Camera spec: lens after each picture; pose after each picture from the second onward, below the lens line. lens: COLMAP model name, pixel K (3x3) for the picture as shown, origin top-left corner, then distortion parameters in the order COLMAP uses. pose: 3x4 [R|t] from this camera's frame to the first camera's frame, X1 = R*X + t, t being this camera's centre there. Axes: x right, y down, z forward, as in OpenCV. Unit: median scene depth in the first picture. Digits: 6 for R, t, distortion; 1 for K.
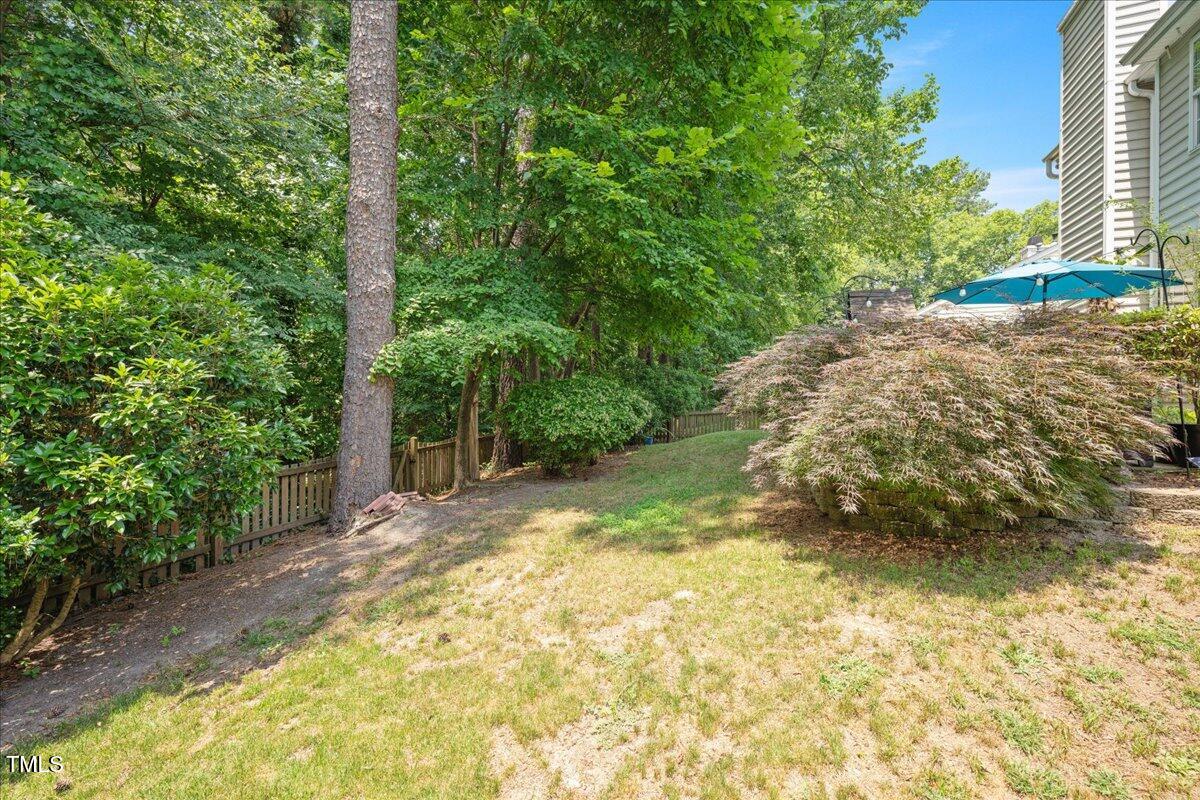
lens RADIAL K [[544.2, 0, 600.0], [0, 544.2, 400.0], [0, 0, 1]] dist [-0.000242, 0.000134]
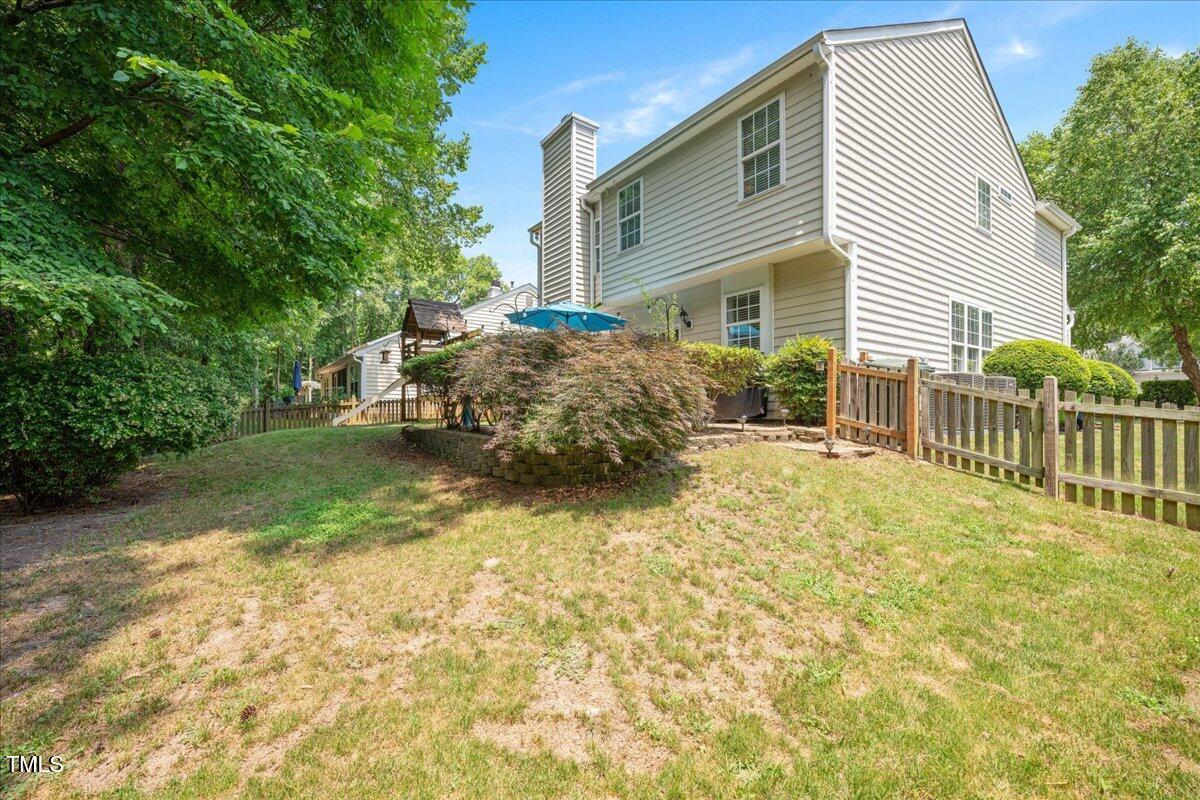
lens RADIAL K [[544.2, 0, 600.0], [0, 544.2, 400.0], [0, 0, 1]] dist [-0.000242, 0.000134]
pose [[0.498507, 0.013107, 0.866786, -0.681033], [0.003630, 0.999845, -0.017207, 0.060750], [-0.866878, 0.011724, 0.498383, 0.288162]]
